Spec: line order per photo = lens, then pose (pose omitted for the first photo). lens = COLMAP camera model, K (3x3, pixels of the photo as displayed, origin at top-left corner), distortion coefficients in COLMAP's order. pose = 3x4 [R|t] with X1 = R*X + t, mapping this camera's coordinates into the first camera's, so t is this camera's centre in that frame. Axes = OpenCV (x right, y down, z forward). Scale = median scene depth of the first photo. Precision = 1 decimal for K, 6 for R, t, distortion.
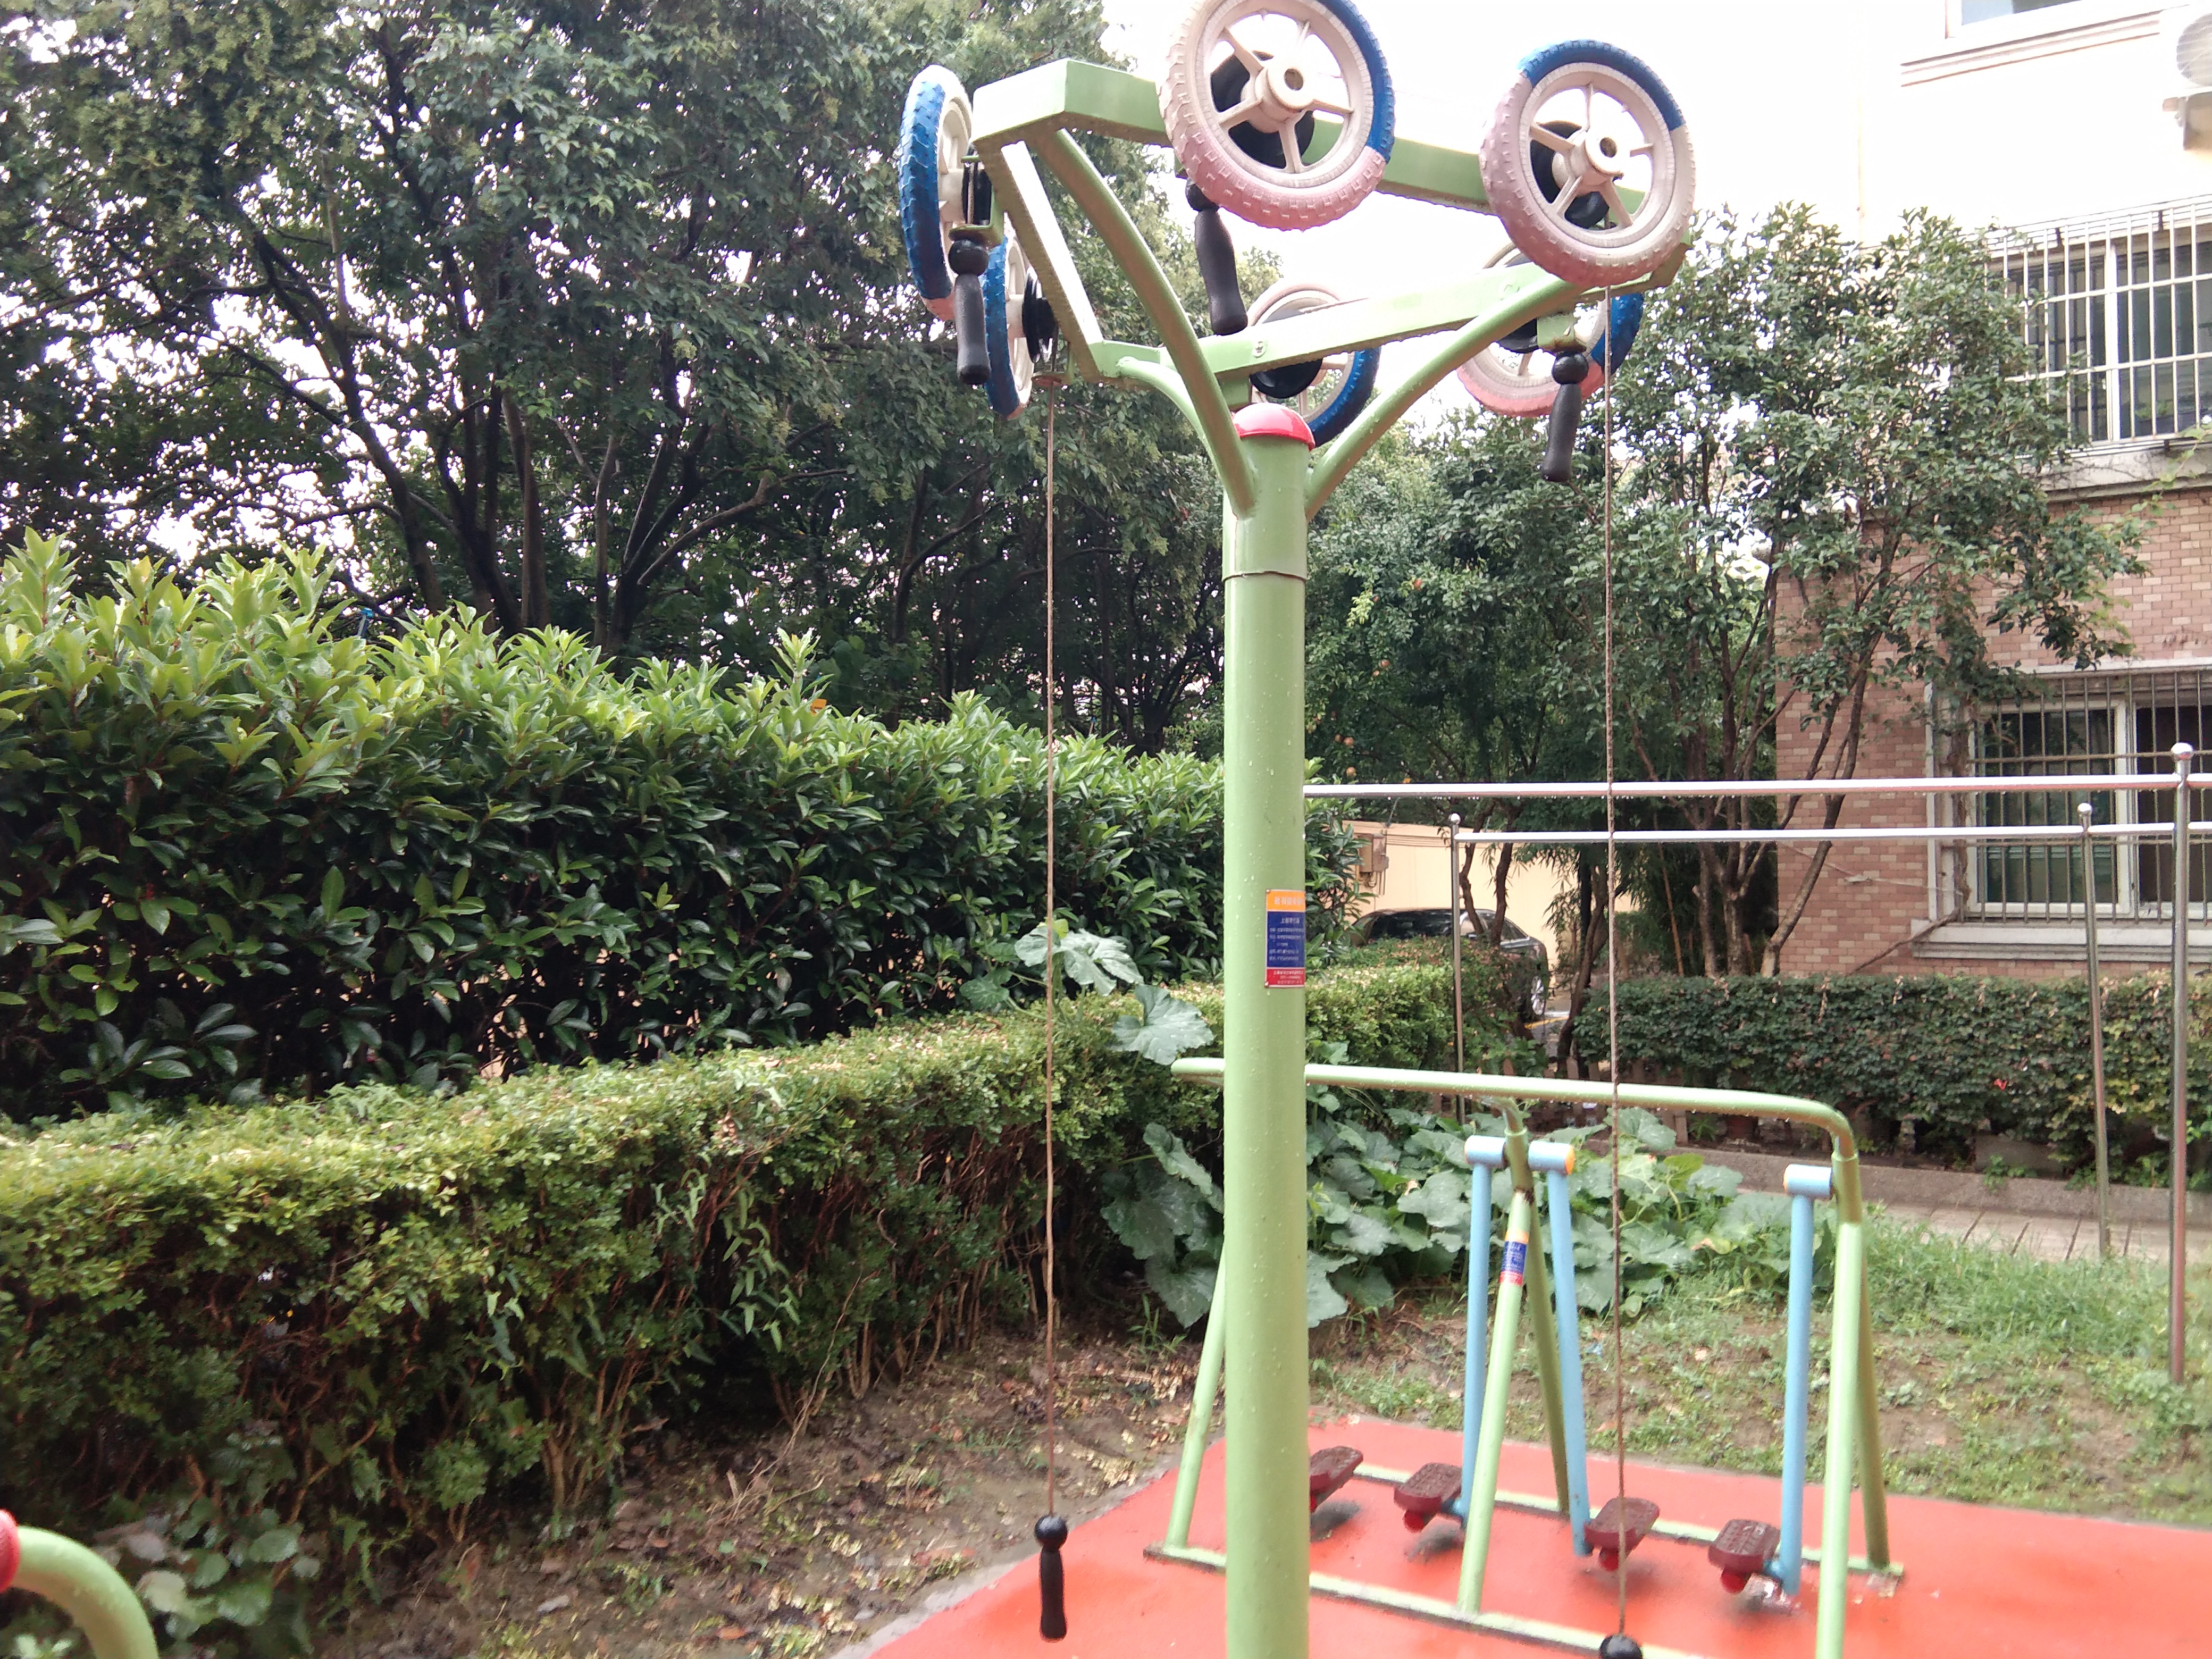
lens RADIAL K [[1758.2, 0, 1078.5], [0, 1758.2, 816.7], [0, 0, 1]] dist [0.110795, -0.168523]
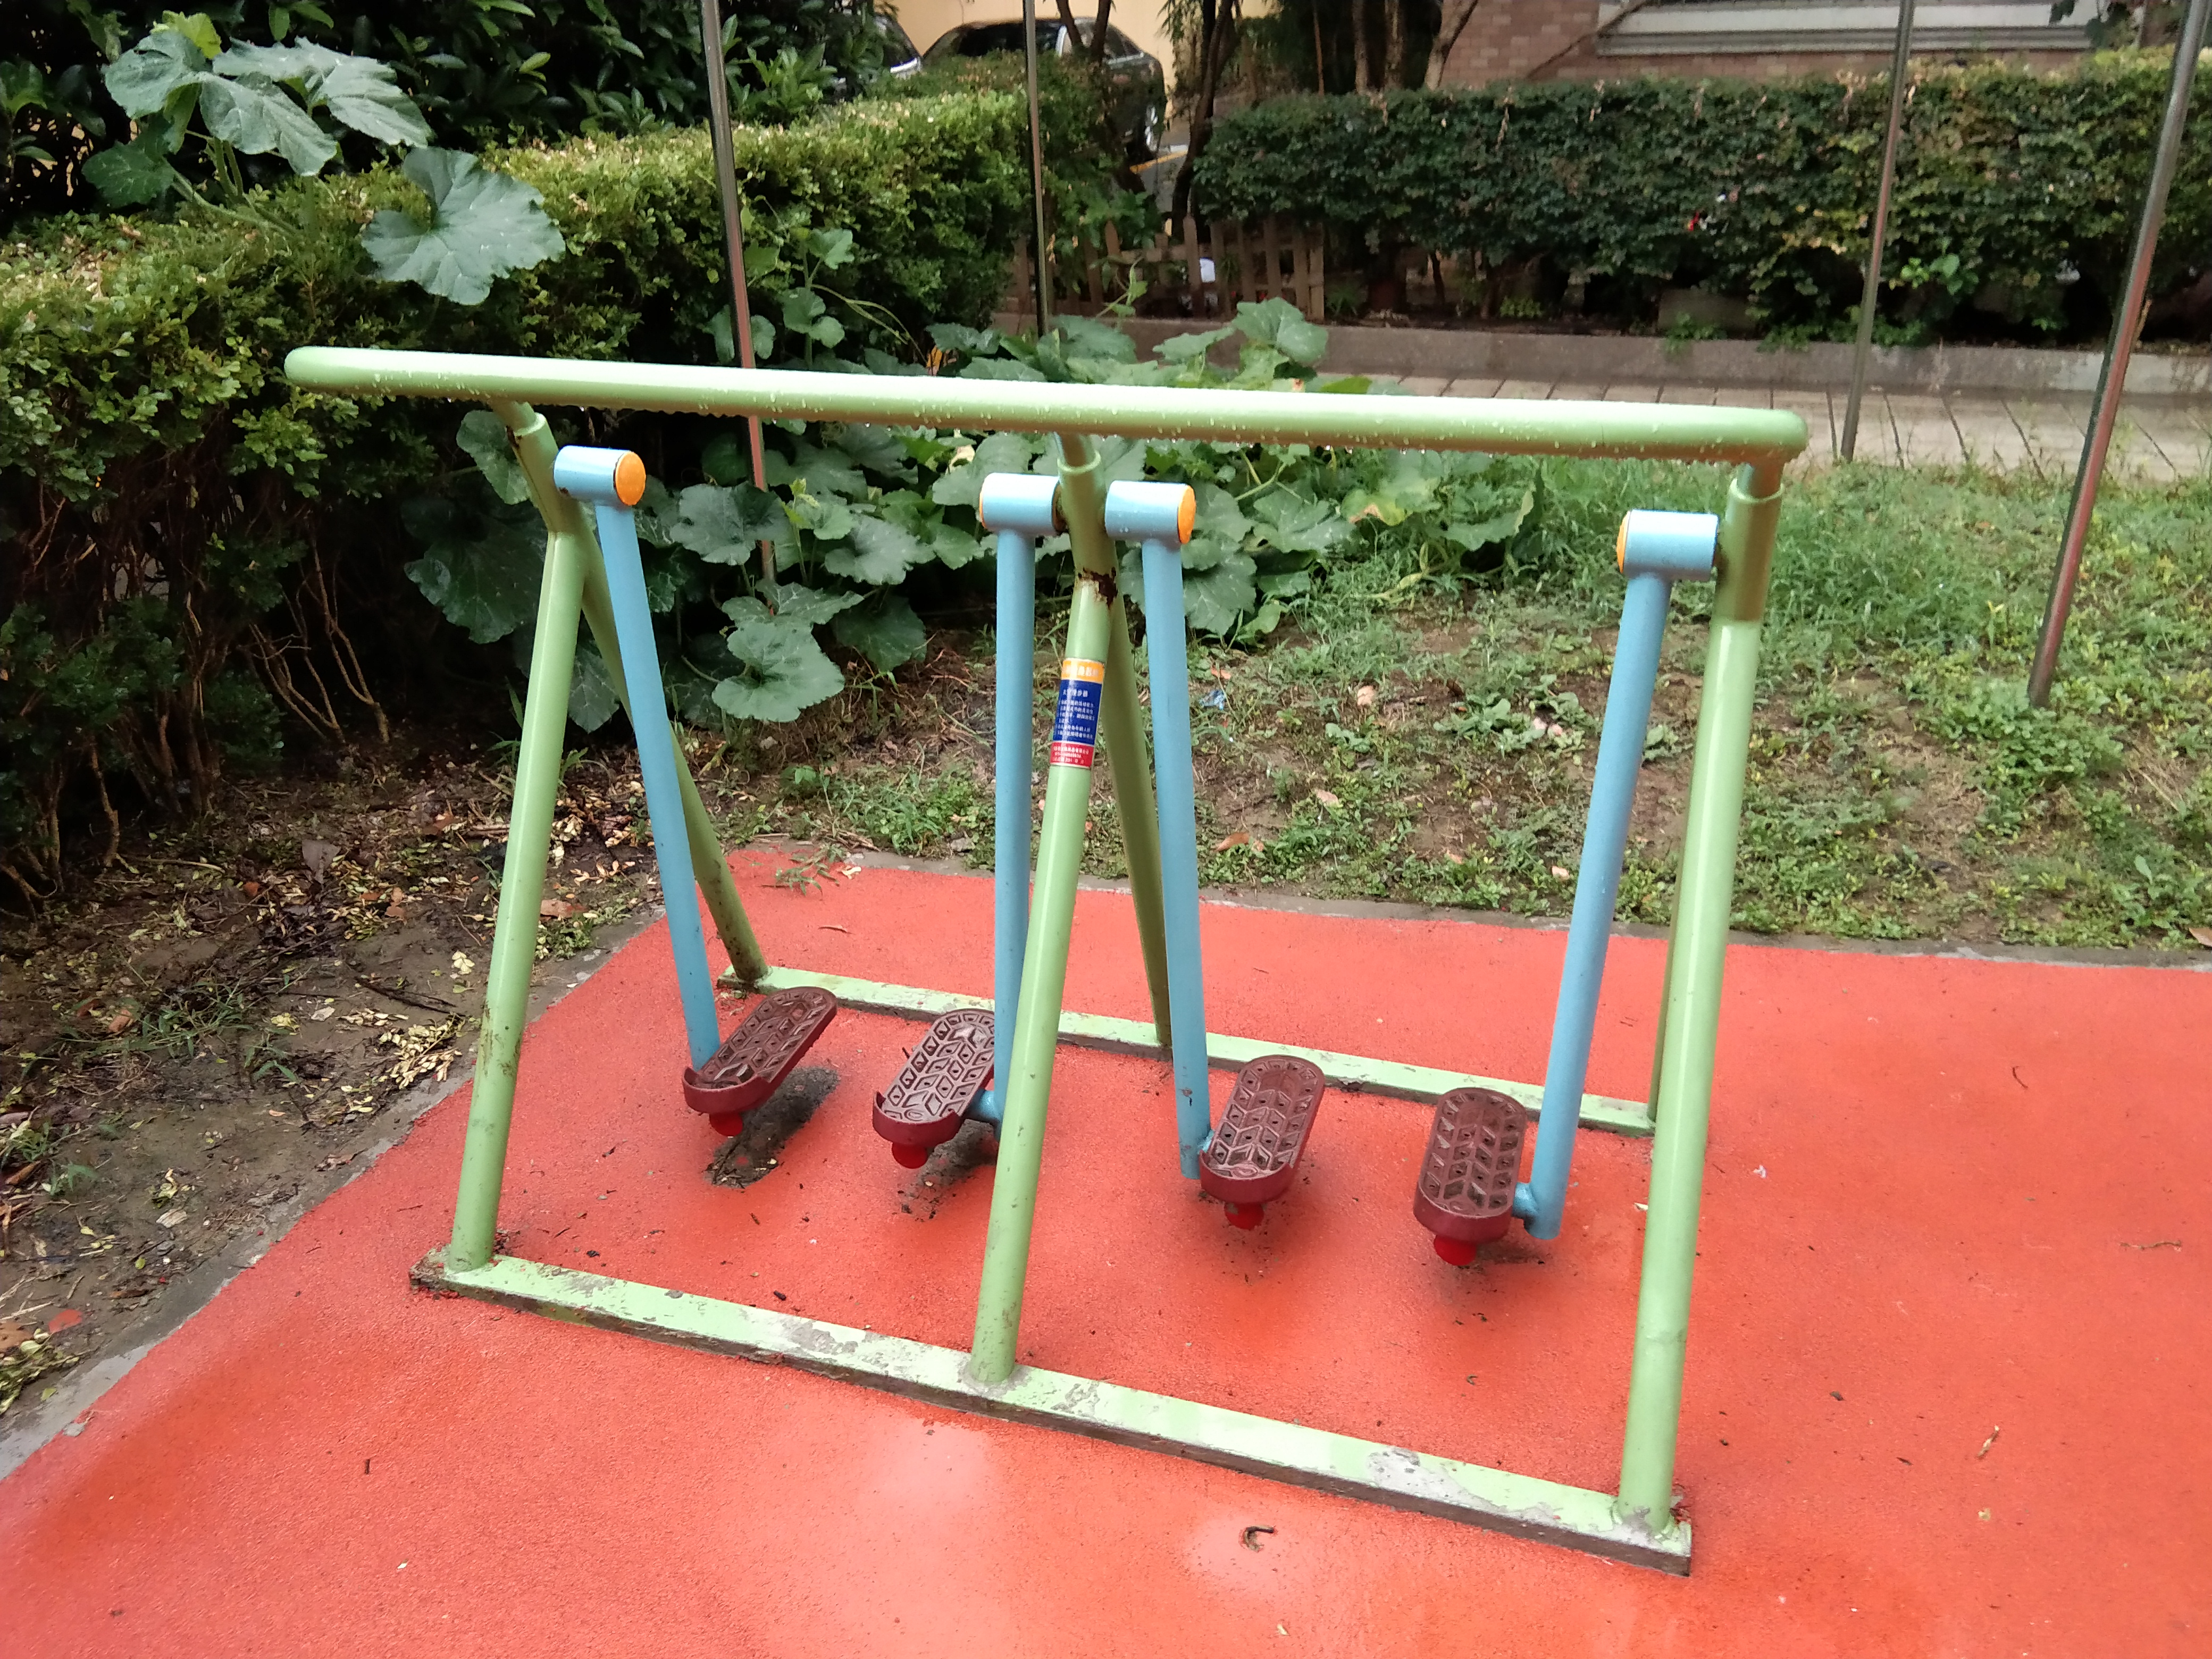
lens RADIAL K [[1758.2, 0, 1078.5], [0, 1758.2, 816.7], [0, 0, 1]] dist [0.110795, -0.168523]
pose [[0.976844, -0.110546, 0.183183, 0.106532], [0.016487, 0.892525, 0.450696, 0.034986], [-0.213318, -0.437239, 0.873680, 0.389107]]
